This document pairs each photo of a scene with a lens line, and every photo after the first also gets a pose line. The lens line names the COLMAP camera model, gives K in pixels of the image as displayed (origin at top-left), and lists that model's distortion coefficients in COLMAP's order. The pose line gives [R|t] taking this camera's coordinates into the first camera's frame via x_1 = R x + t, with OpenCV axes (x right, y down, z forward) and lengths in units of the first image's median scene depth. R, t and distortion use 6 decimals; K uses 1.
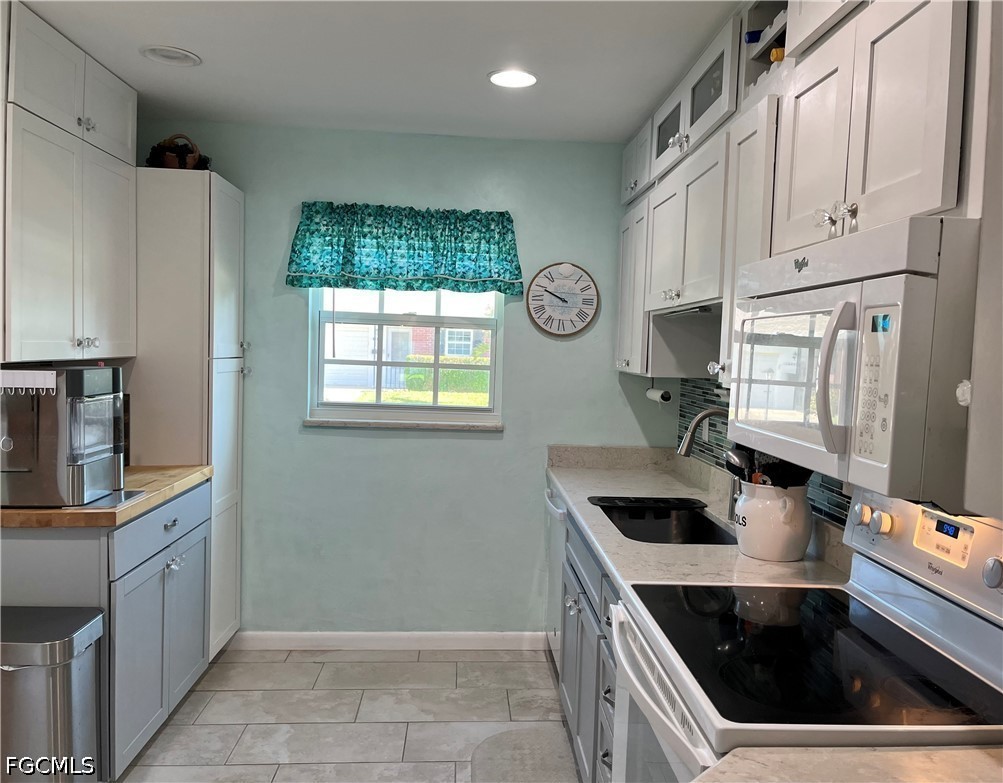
lens RADIAL K [[802.6, 0, 501.5], [0, 802.6, 391.5], [0, 0, 1]] dist [0.065845, -0.002269]
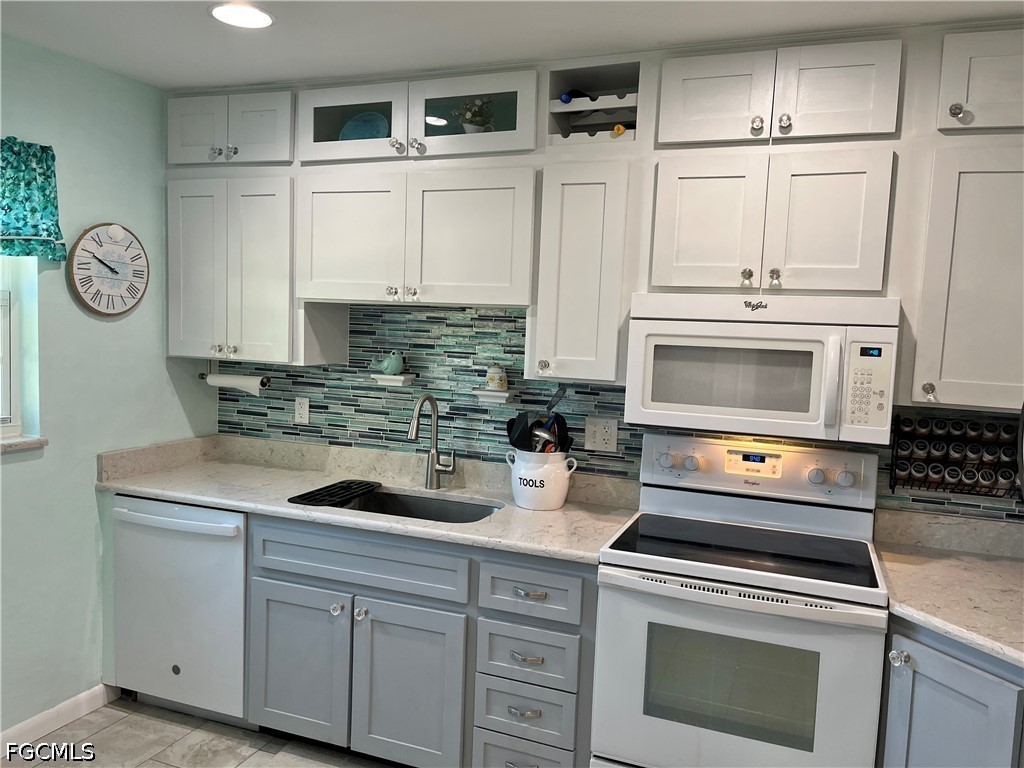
lens RADIAL K [[777.6, 0, 512.0], [0, 777.6, 384.0], [0, 0, 1]] dist [0.102670, -0.158449]
pose [[0.426757, -0.084821, 0.900380, -0.476129], [0.025192, 0.996321, 0.081918, -0.056851], [-0.904015, -0.012276, 0.427324, 0.311728]]
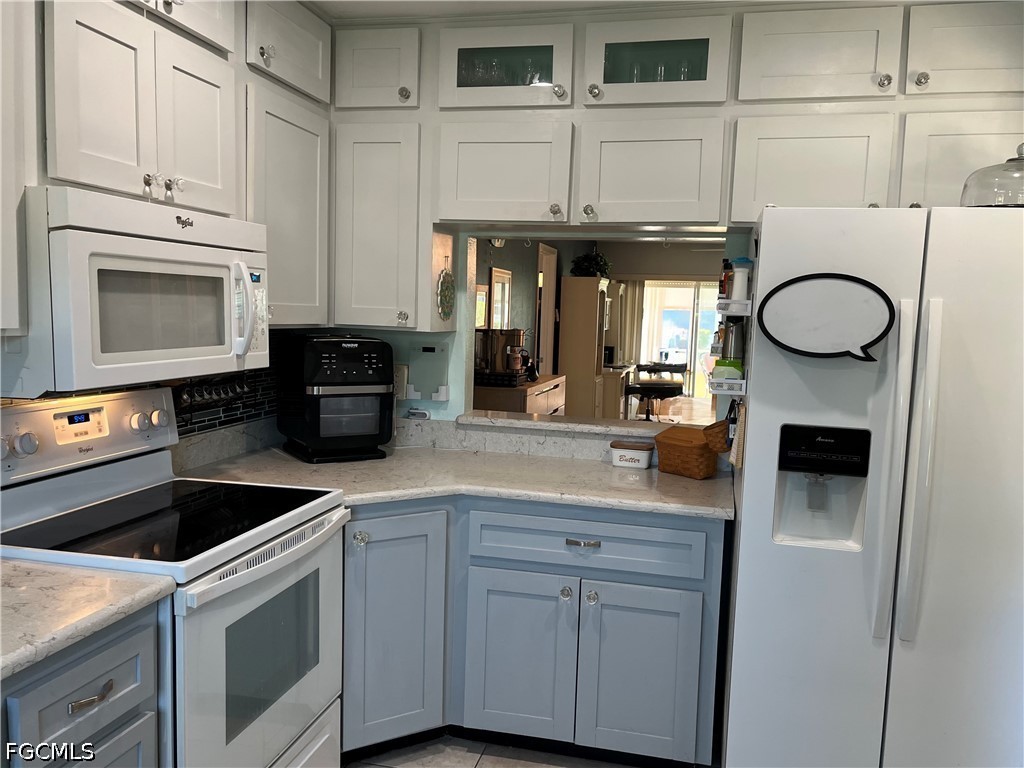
lens RADIAL K [[847.3, 0, 513.7], [0, 847.3, 400.2], [0, 0, 1]] dist [0.004406, 0.002619]
pose [[-0.957610, -0.094221, 0.272222, -0.206827], [-0.047670, 0.983799, 0.172821, -0.054613], [-0.284095, 0.152519, -0.946587, 0.864746]]
